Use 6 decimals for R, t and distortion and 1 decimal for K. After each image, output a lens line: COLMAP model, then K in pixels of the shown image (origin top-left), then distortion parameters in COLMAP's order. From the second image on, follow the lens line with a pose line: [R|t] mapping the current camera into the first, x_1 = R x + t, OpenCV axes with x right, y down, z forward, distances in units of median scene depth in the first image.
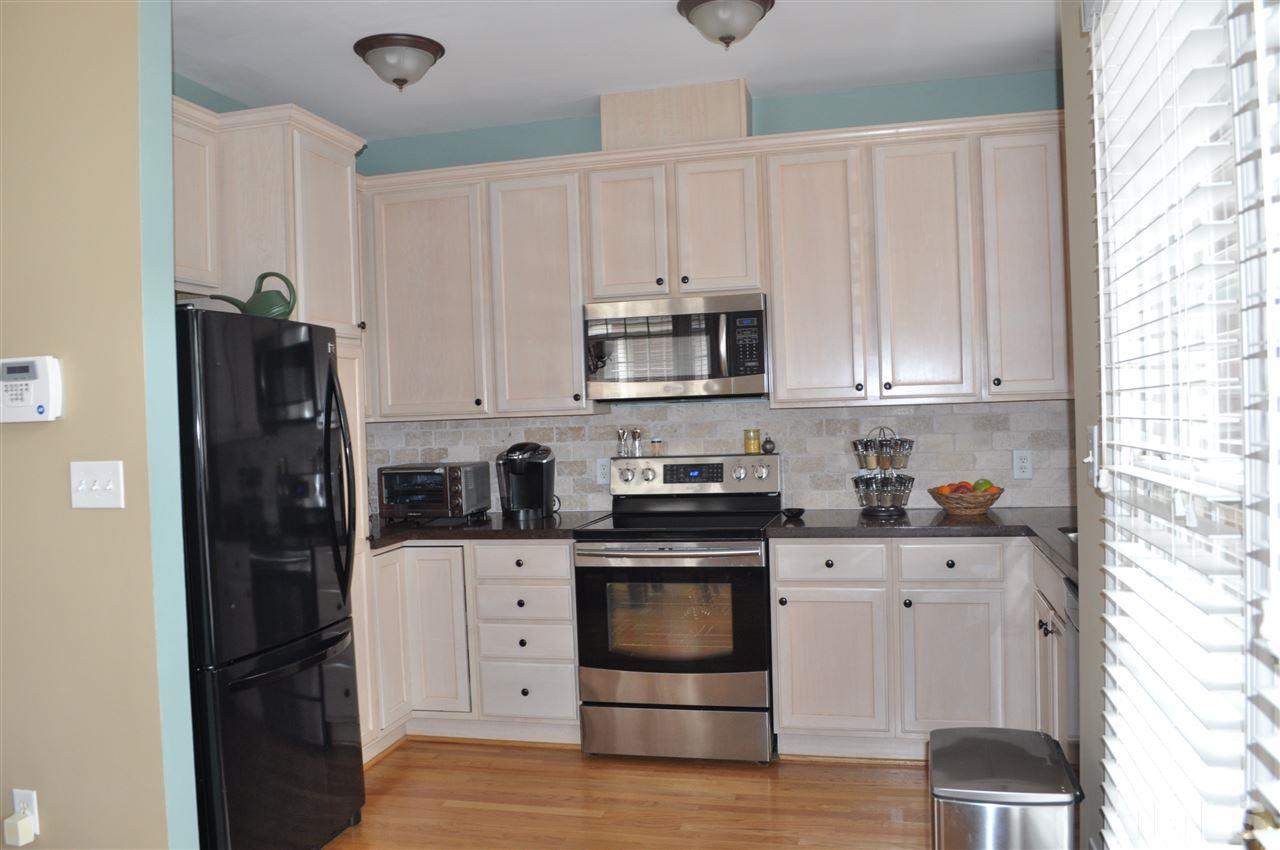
lens RADIAL K [[1012.1, 0, 641.9], [0, 1012.1, 421.7], [0, 0, 1]] dist [-0.080501, 0.004579]
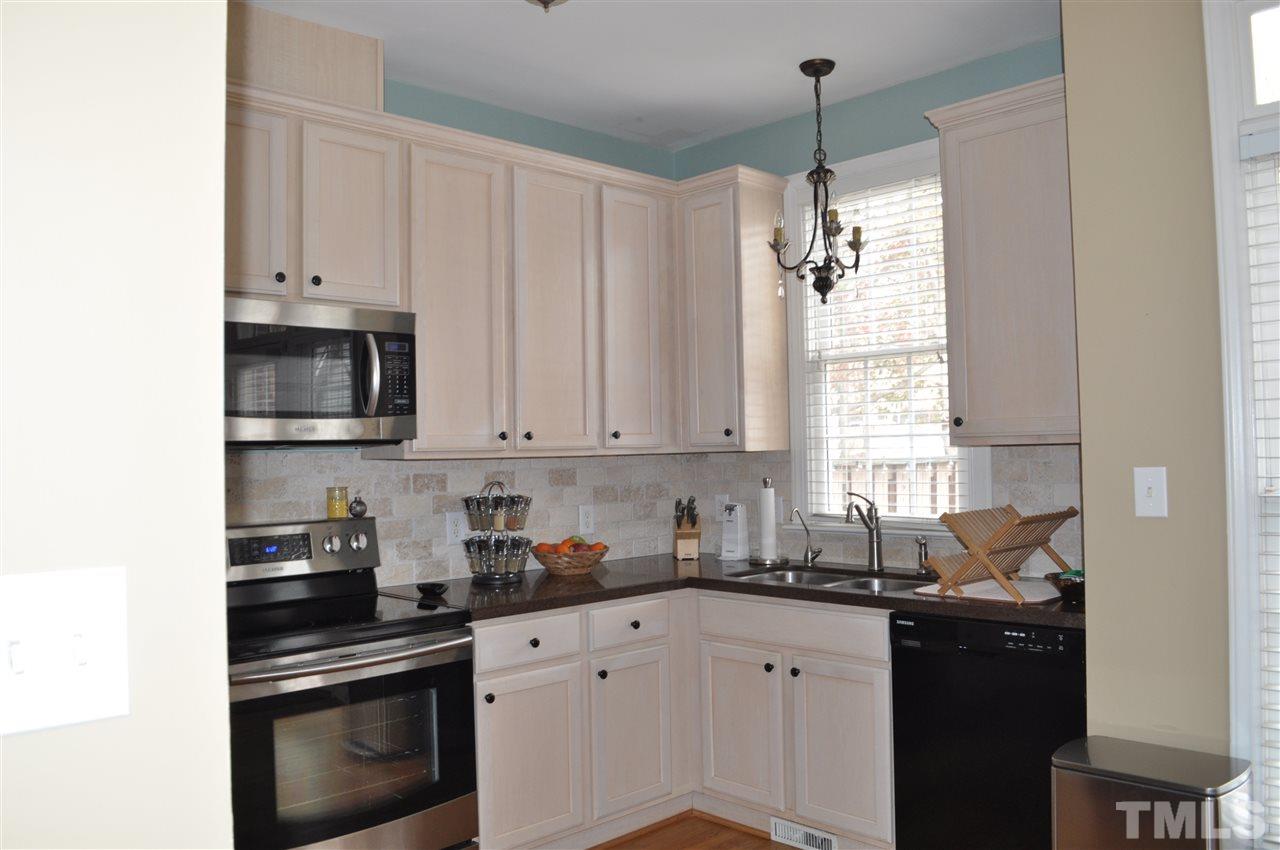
lens RADIAL K [[1012.1, 0, 639.0], [0, 1012.1, 431.9], [0, 0, 1]] dist [-0.080501, 0.004579]
pose [[0.520250, 0.039110, 0.853118, -0.452774], [0.009923, 0.998607, -0.051831, 0.008227], [-0.853956, 0.035431, 0.519137, 0.437395]]
